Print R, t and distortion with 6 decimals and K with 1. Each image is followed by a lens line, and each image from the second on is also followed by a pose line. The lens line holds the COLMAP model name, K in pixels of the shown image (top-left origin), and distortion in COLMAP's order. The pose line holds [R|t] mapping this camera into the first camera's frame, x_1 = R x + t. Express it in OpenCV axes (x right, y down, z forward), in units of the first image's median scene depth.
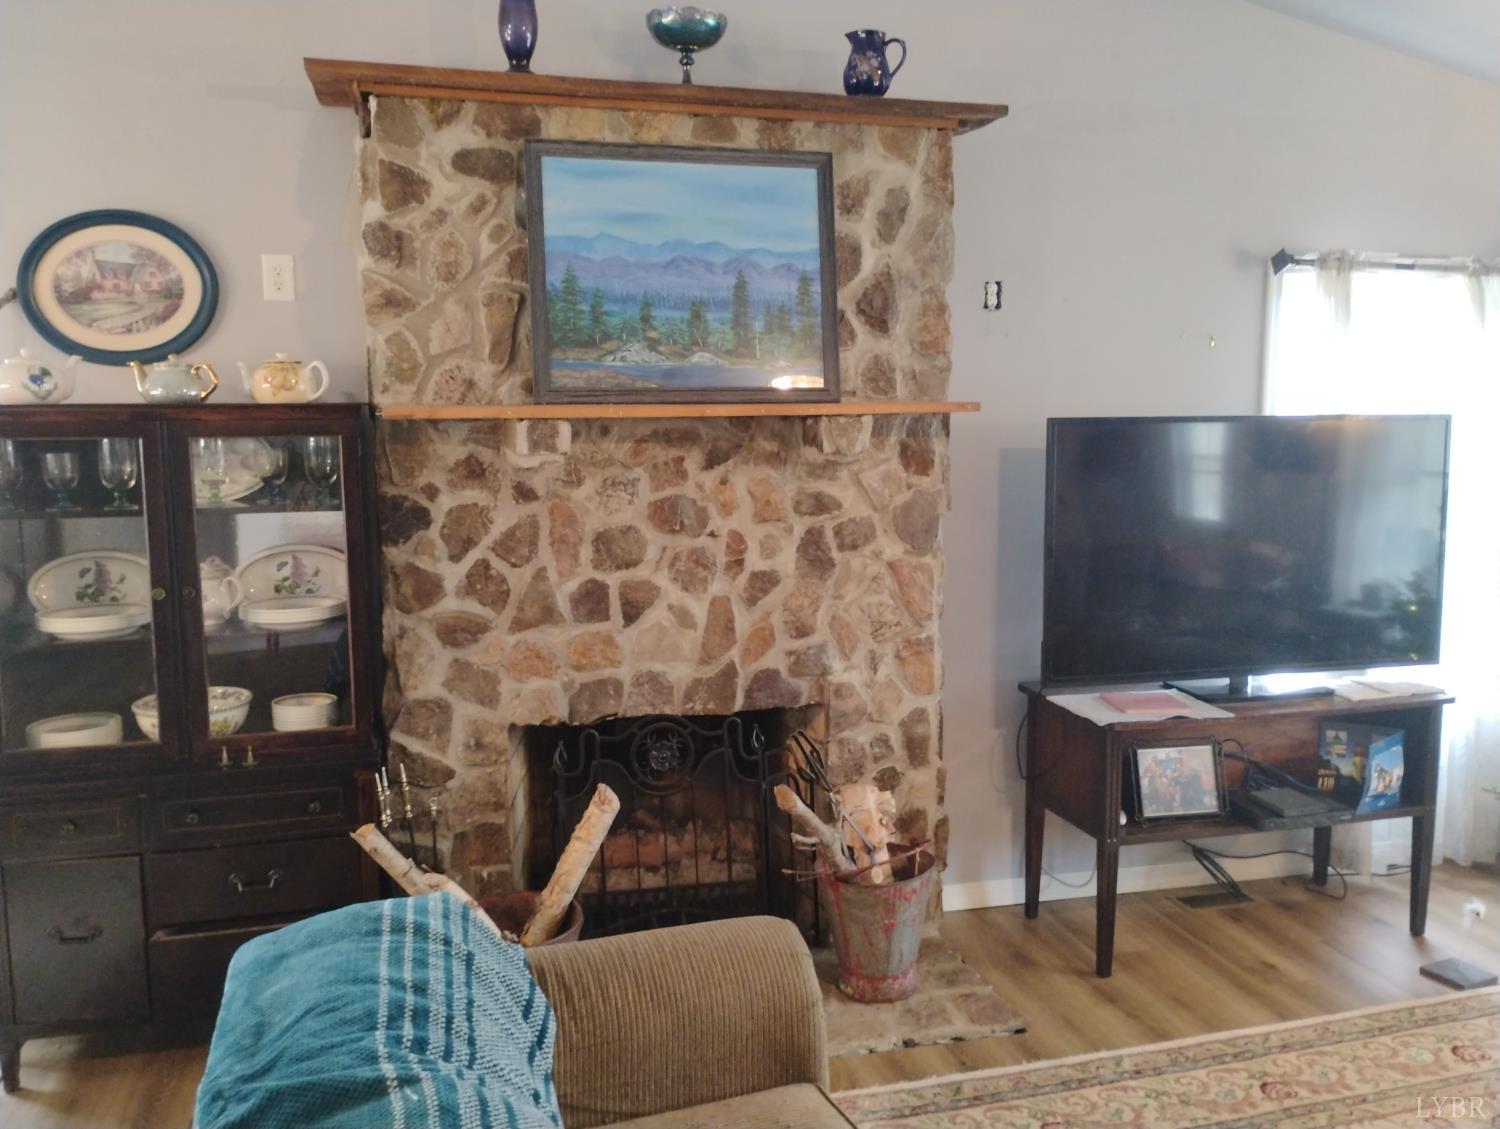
lens RADIAL K [[1220.0, 0, 750.0], [0, 1220.0, 564.5], [0, 0, 1]] dist [0.055855, -0.060562]
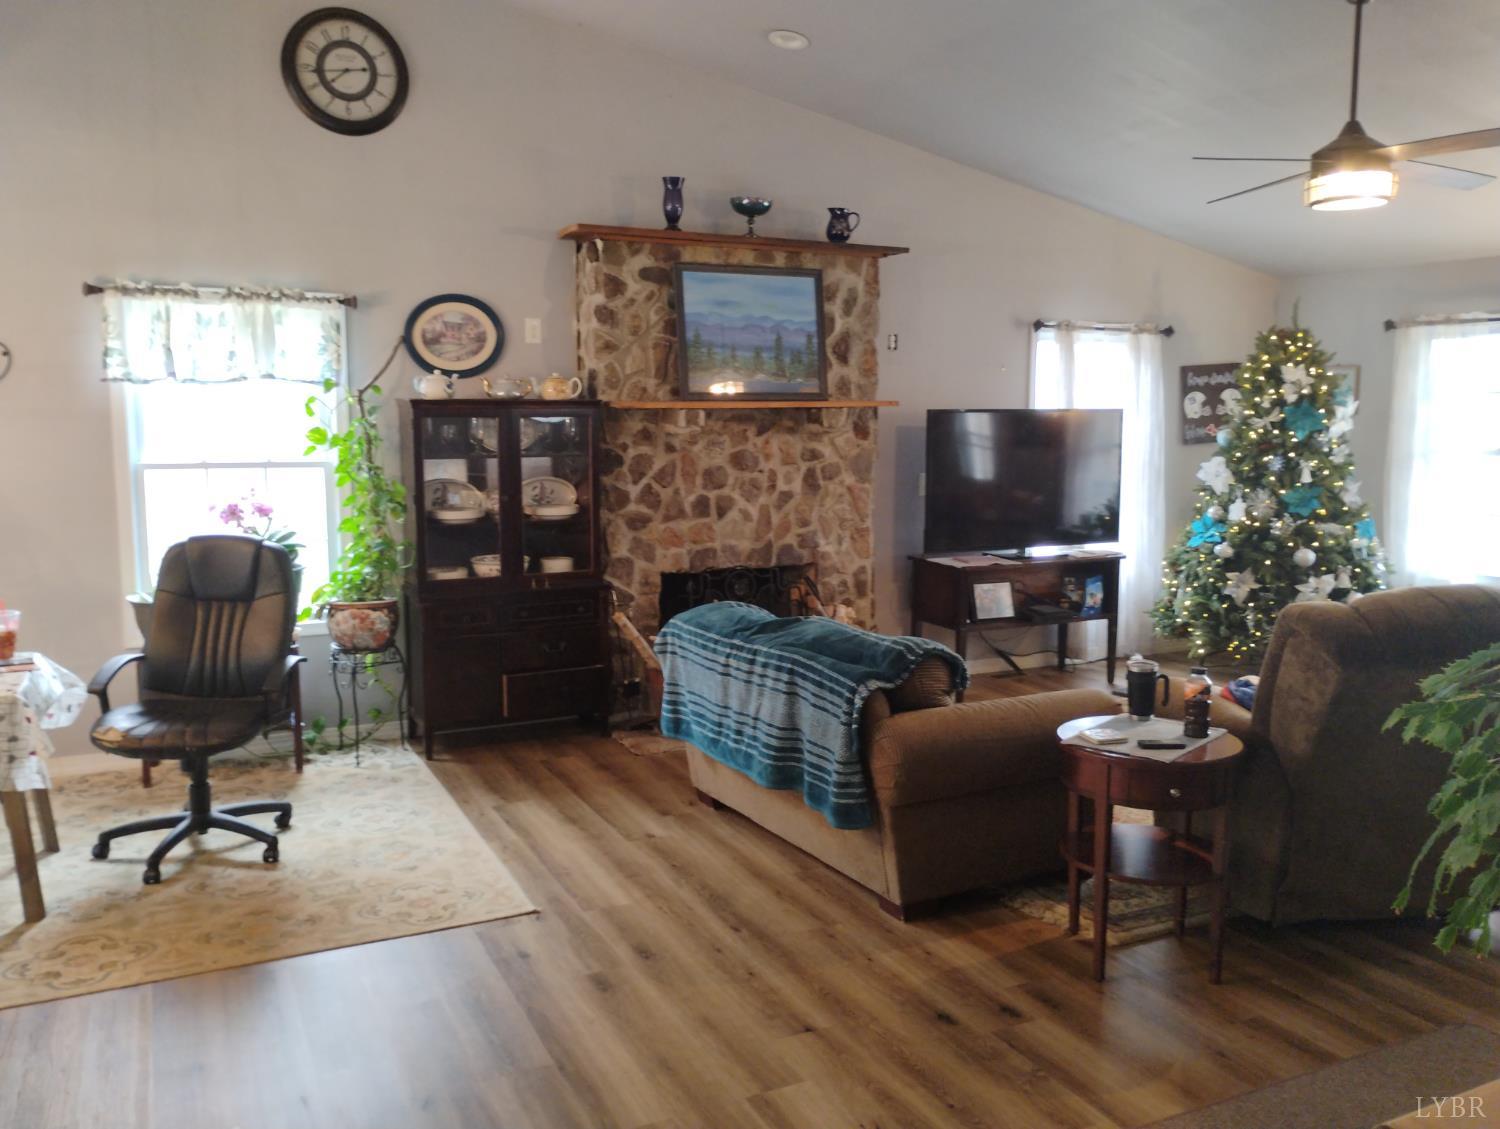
lens RADIAL K [[1220.0, 0, 750.0], [0, 1220.0, 564.5], [0, 0, 1]] dist [0.055855, -0.060562]
pose [[0.979888, -0.018914, 0.198648, -0.426823], [0.017340, 0.999803, 0.009661, 0.101703], [-0.198791, -0.006022, 0.980023, -0.840633]]
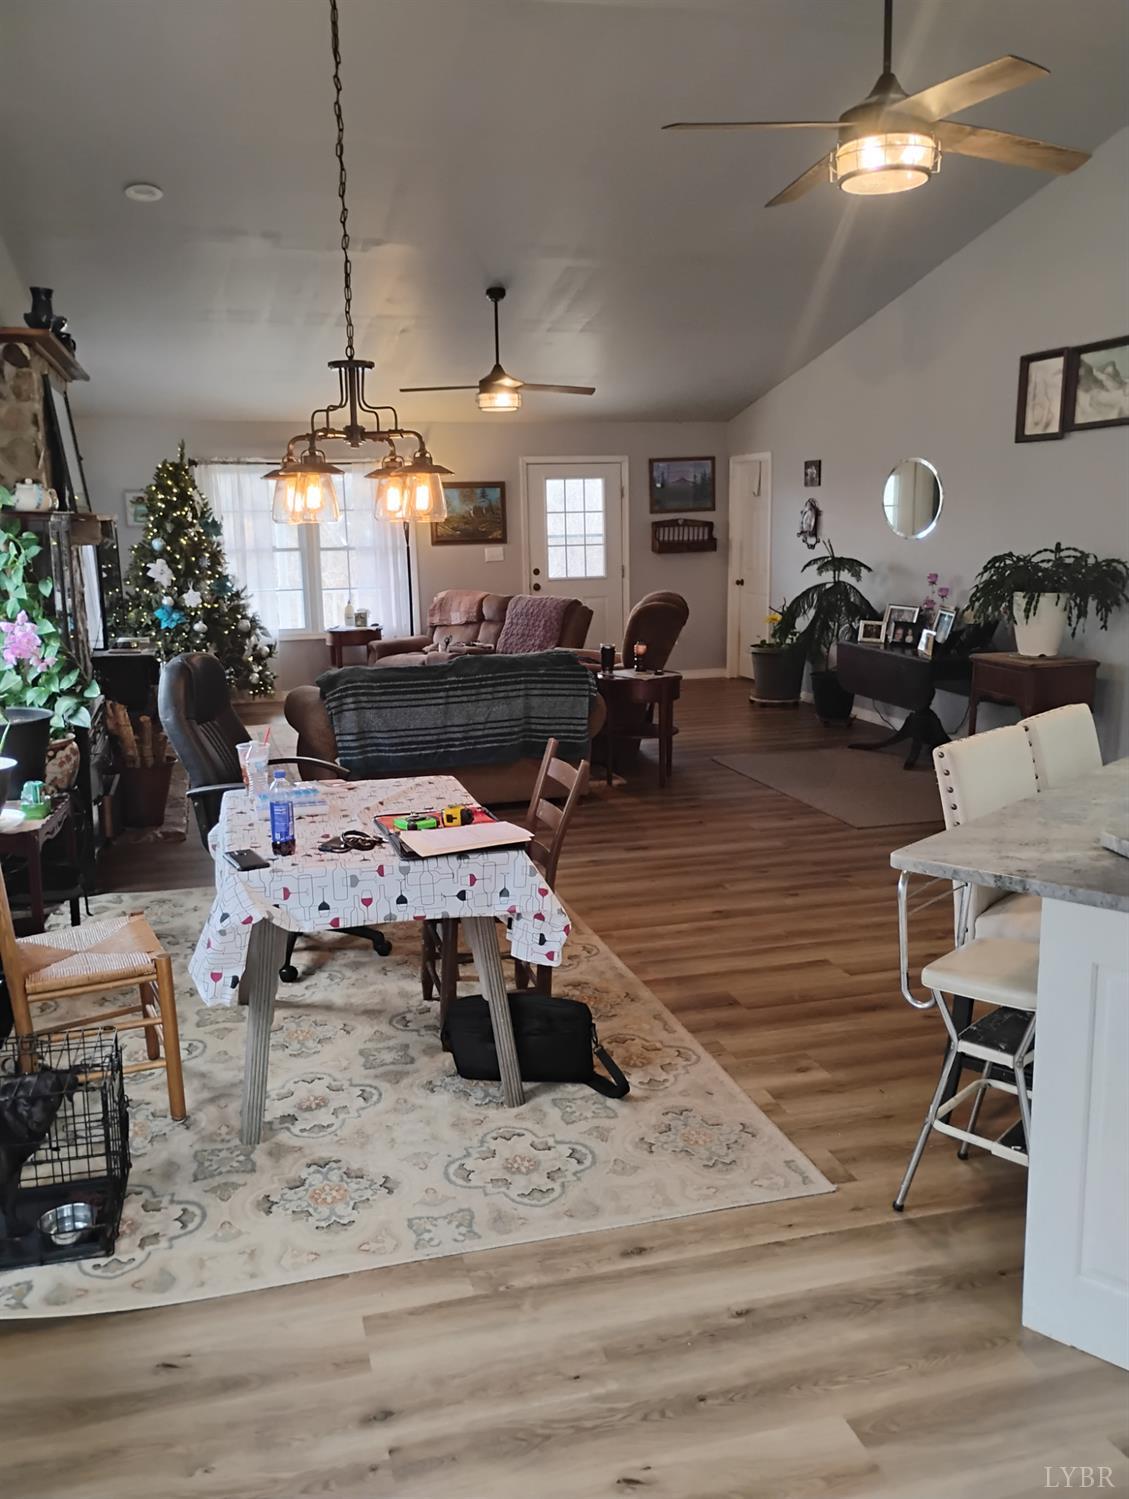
lens RADIAL K [[1234.6, 0, 564.5], [0, 1234.6, 749.5], [0, 0, 1]] dist [0.066855, -0.077055]
pose [[-0.021001, -0.178471, 0.983721, -2.085324], [0.127178, 0.975468, 0.179689, -0.020600], [-0.991658, 0.128882, 0.002212, 0.246455]]
